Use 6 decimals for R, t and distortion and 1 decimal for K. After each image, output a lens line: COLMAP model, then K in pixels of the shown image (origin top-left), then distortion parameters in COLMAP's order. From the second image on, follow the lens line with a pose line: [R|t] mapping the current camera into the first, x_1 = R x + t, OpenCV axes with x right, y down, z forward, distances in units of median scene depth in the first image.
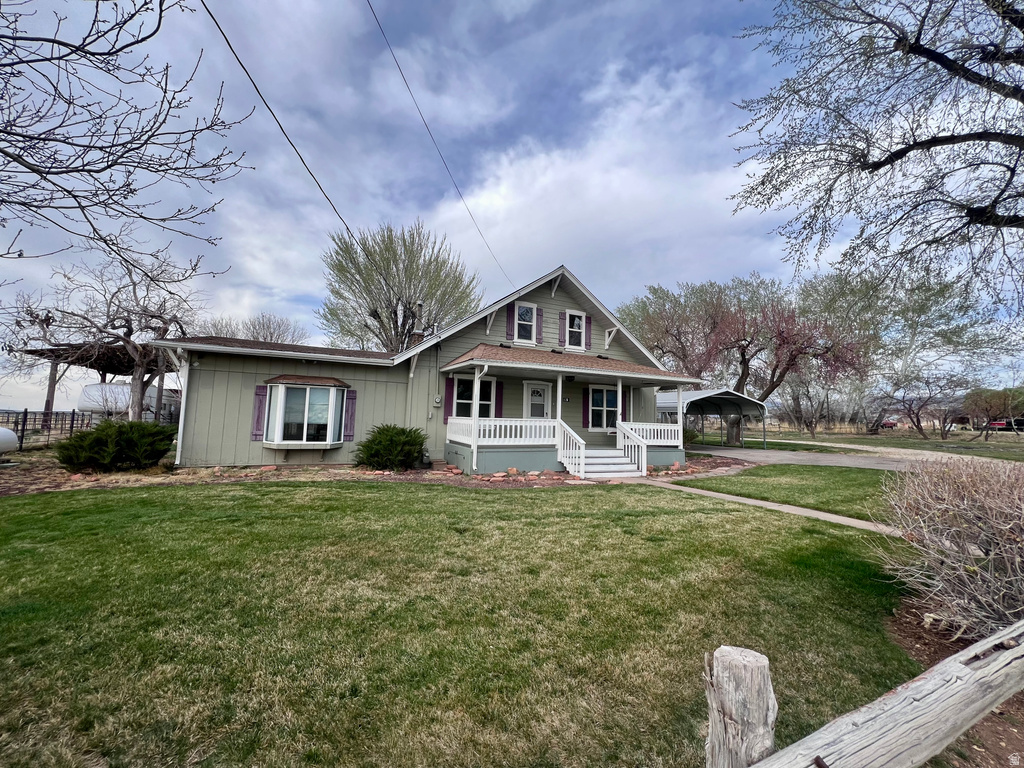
lens RADIAL K [[408.0, 0, 509.3], [0, 408.0, 380.7], [0, 0, 1]] dist [-0.002090, -0.000045]
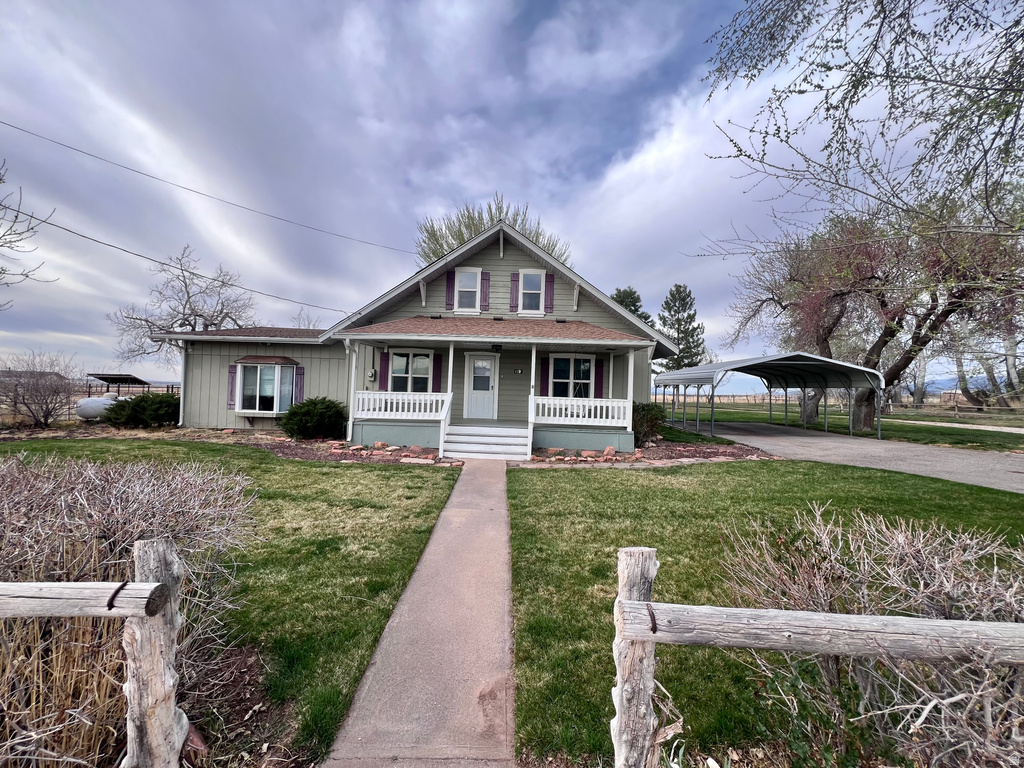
lens RADIAL K [[428.4, 0, 512.0], [0, 428.4, 384.0], [0, 0, 1]] dist [-0.031631, 0.000133]
pose [[0.893900, -0.012568, -0.448090, 0.504421], [0.034904, 0.998523, 0.041626, 0.030786], [0.446905, -0.052850, 0.893019, 0.152367]]
